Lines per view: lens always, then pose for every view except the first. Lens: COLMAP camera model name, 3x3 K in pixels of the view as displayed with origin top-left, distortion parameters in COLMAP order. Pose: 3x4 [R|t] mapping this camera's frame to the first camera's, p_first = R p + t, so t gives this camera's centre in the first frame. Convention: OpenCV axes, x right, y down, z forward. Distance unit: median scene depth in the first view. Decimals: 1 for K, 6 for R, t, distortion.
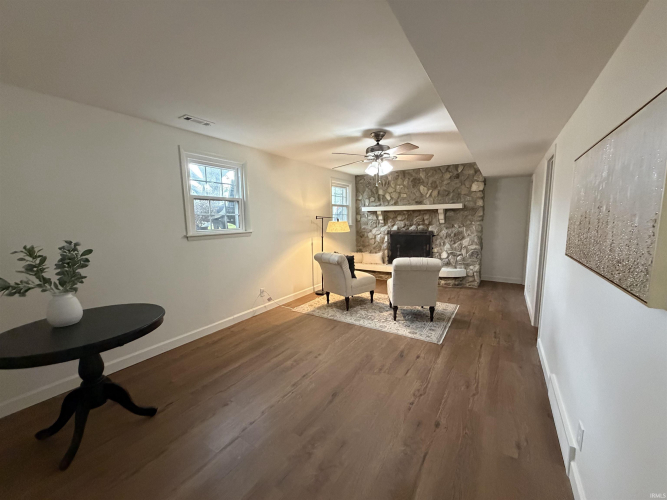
lens RADIAL K [[265.8, 0, 334.2], [0, 265.8, 247.8], [0, 0, 1]] dist [0.000073, 0.000298]
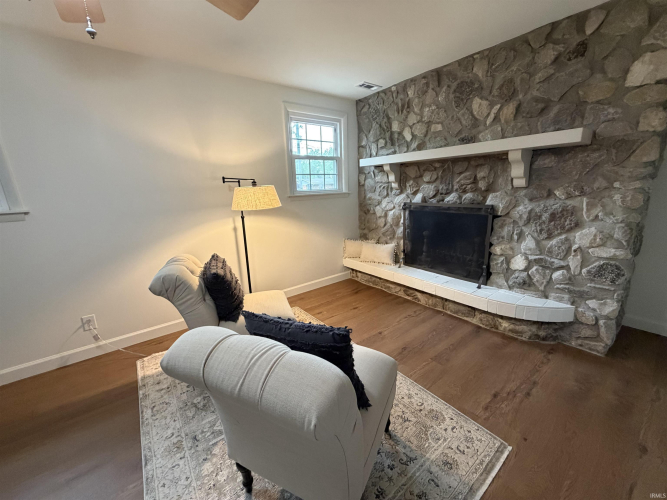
lens RADIAL K [[265.8, 0, 334.5], [0, 265.8, 249.6], [0, 0, 1]] dist [0.000073, 0.000298]
pose [[0.940060, 0.062888, -0.335160, 0.280195], [-0.017882, 0.990587, 0.135713, -0.047386], [0.340540, -0.121585, 0.932336, 0.507635]]
